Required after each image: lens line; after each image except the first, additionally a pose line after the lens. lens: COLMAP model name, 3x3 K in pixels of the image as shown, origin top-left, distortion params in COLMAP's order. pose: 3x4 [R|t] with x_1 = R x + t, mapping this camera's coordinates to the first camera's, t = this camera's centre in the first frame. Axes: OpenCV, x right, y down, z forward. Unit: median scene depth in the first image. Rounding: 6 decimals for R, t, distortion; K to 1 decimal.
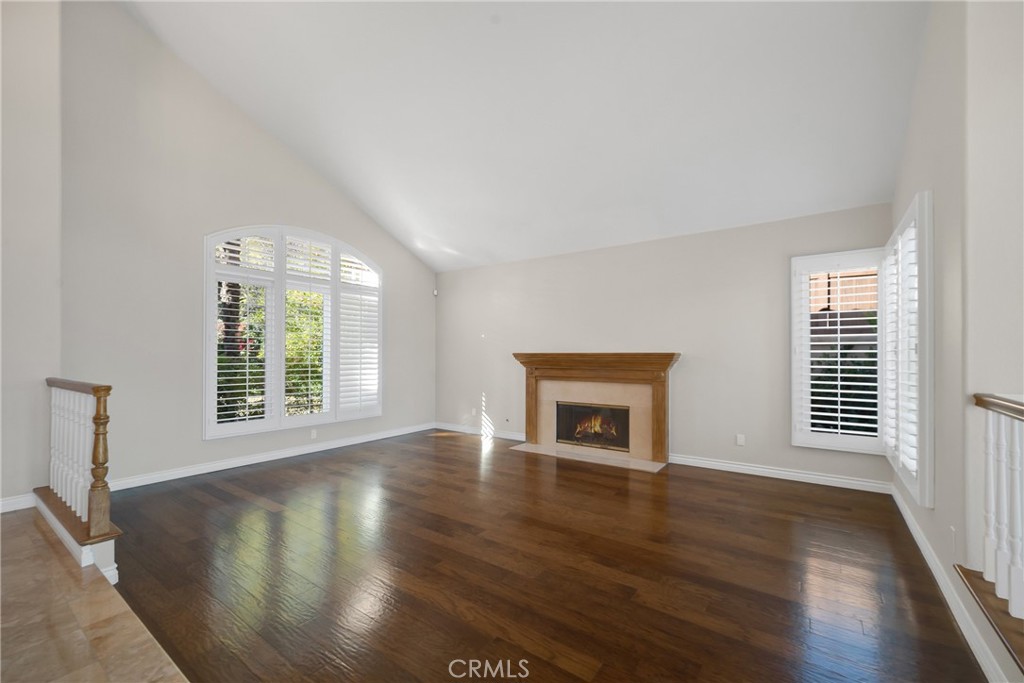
lens RADIAL K [[416.1, 0, 516.2], [0, 416.1, 350.7], [0, 0, 1]] dist [0.004845, -0.000592]
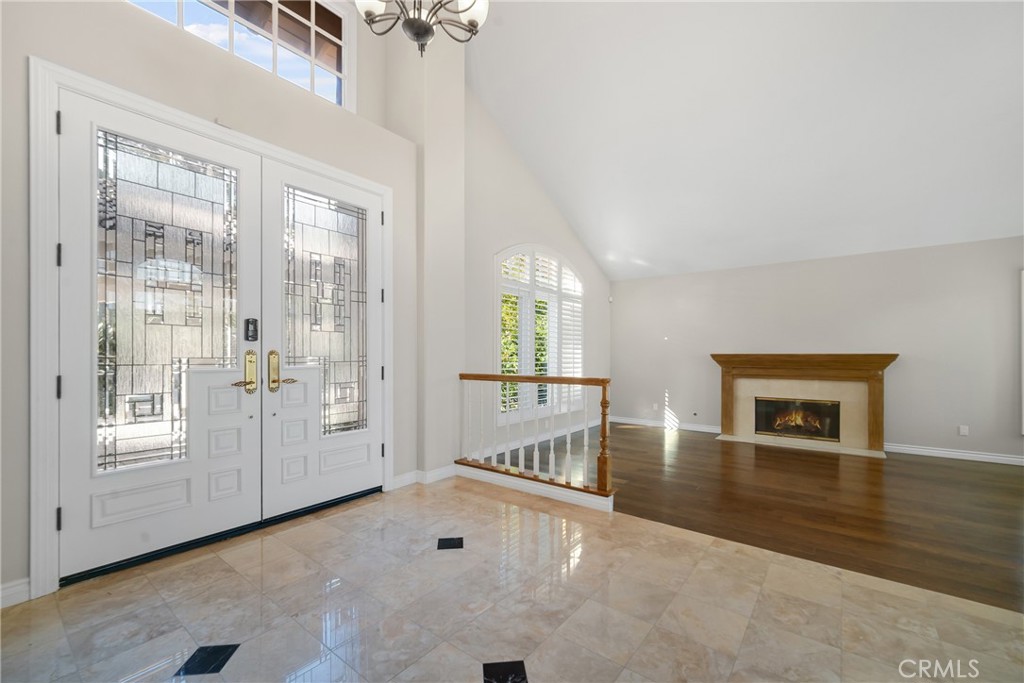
lens RADIAL K [[416.1, 0, 514.3], [0, 416.1, 347.1], [0, 0, 1]] dist [0.004845, -0.000592]
pose [[0.999425, -0.000046, -0.033893, -0.514559], [-0.000280, 0.999954, -0.009611, -0.001764], [0.033892, 0.009615, 0.999379, -0.143211]]
